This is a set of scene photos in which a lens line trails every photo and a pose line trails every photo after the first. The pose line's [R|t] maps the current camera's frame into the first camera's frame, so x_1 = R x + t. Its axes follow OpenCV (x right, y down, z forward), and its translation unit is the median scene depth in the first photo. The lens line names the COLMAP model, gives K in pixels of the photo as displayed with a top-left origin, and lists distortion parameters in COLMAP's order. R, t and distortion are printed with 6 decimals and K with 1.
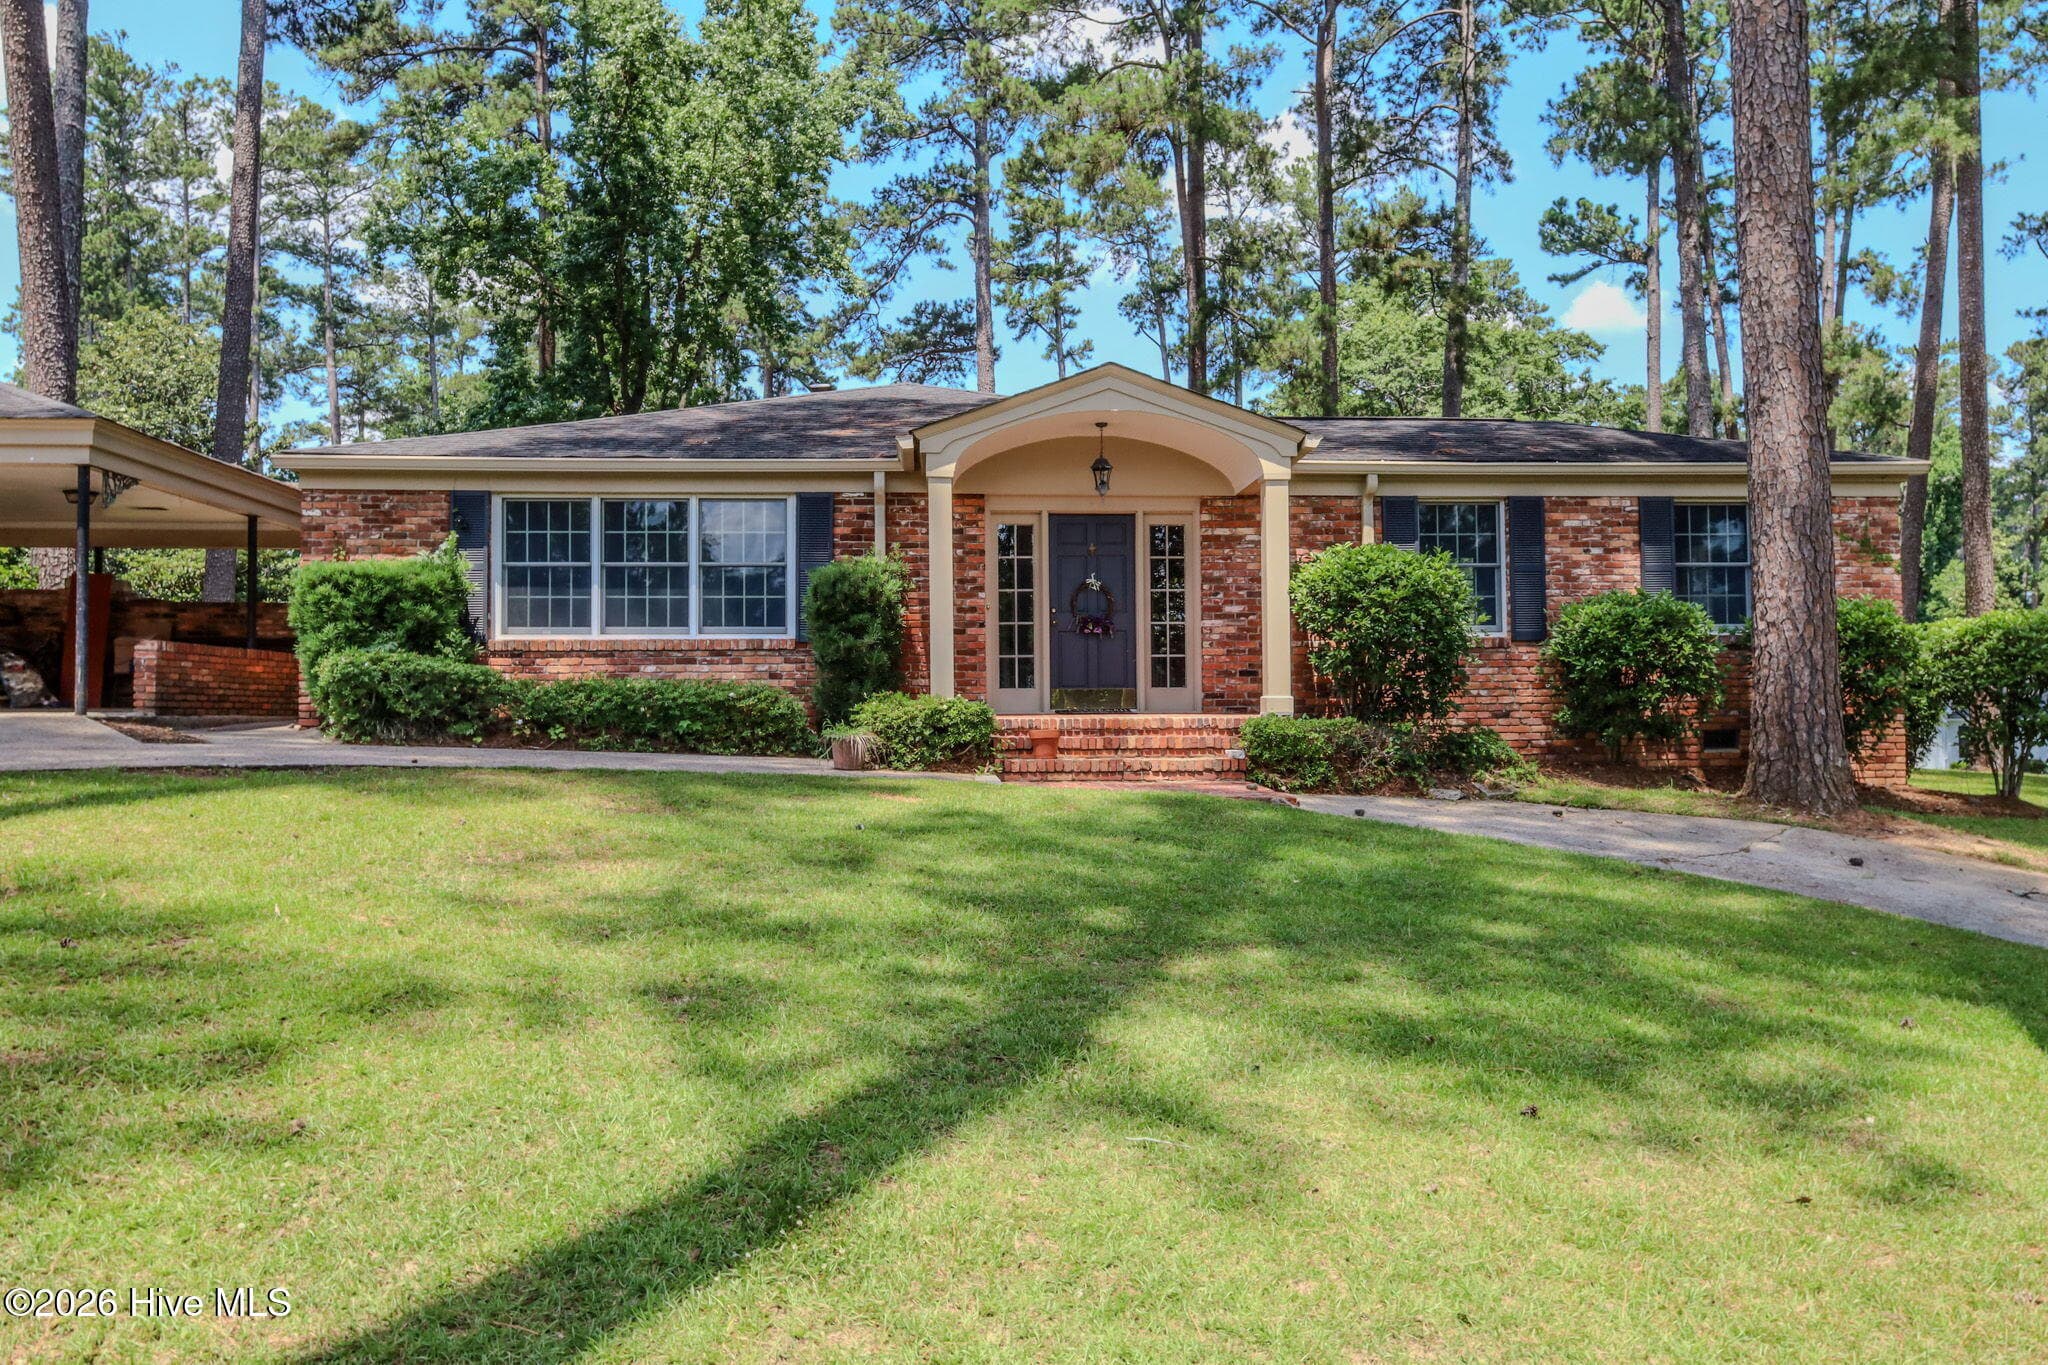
lens RADIAL K [[1377.1, 0, 1033.0], [0, 1377.1, 681.9], [0, 0, 1]] dist [-0.015326, 0.003904]
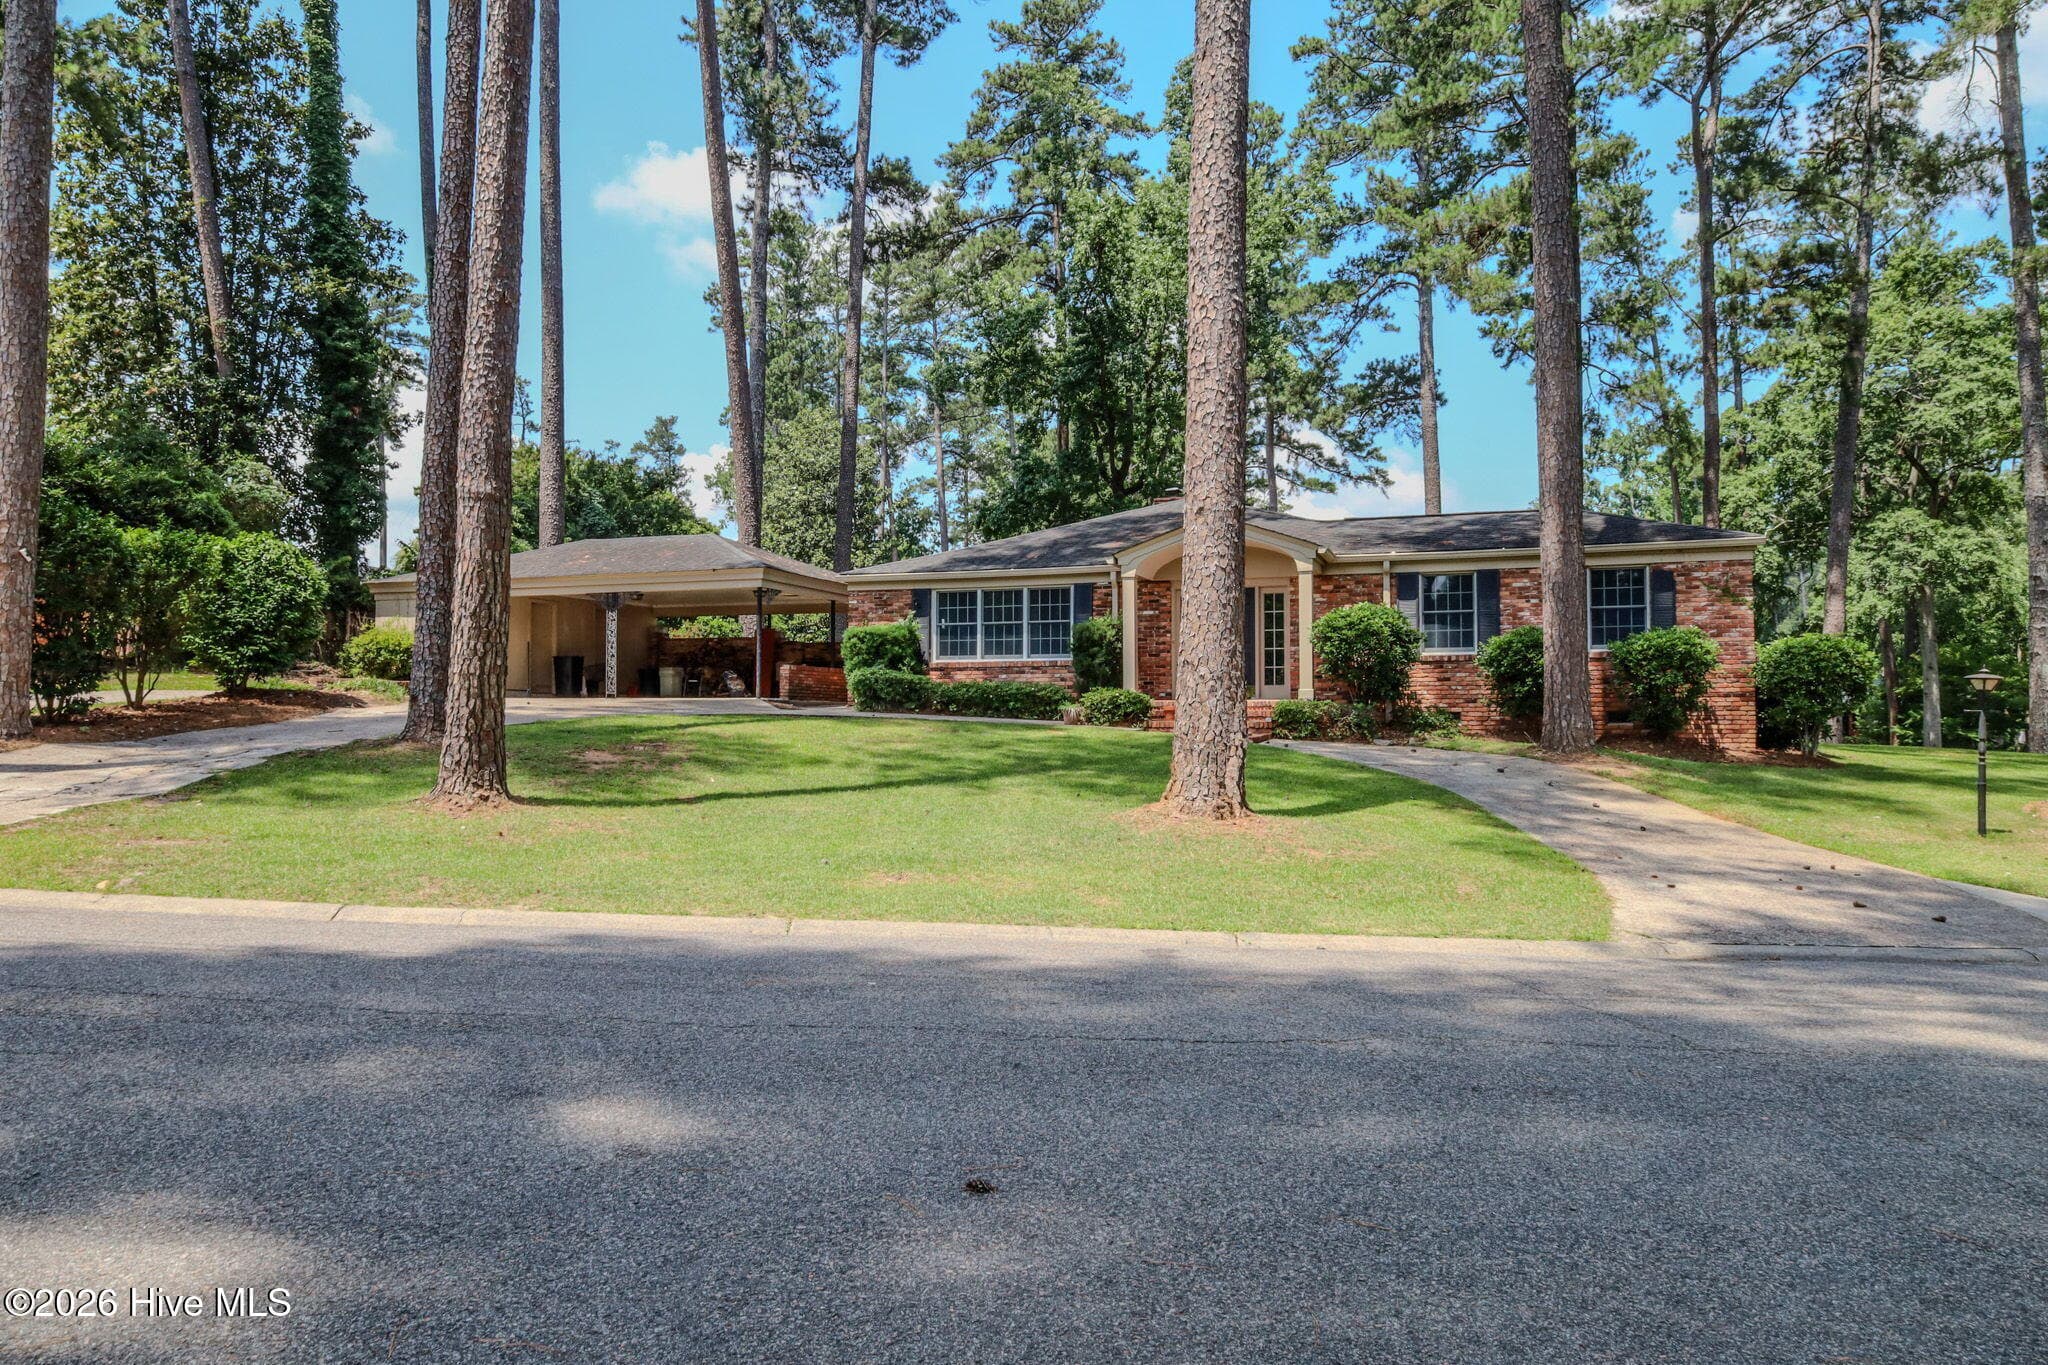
lens RADIAL K [[1377.1, 0, 1034.5], [0, 1377.1, 677.3], [0, 0, 1]] dist [-0.015326, 0.003904]
pose [[0.912602, -0.005296, -0.408814, 0.453786], [0.001983, 0.999962, -0.008527, 0.006973], [0.408844, 0.006971, 0.912578, -0.620903]]
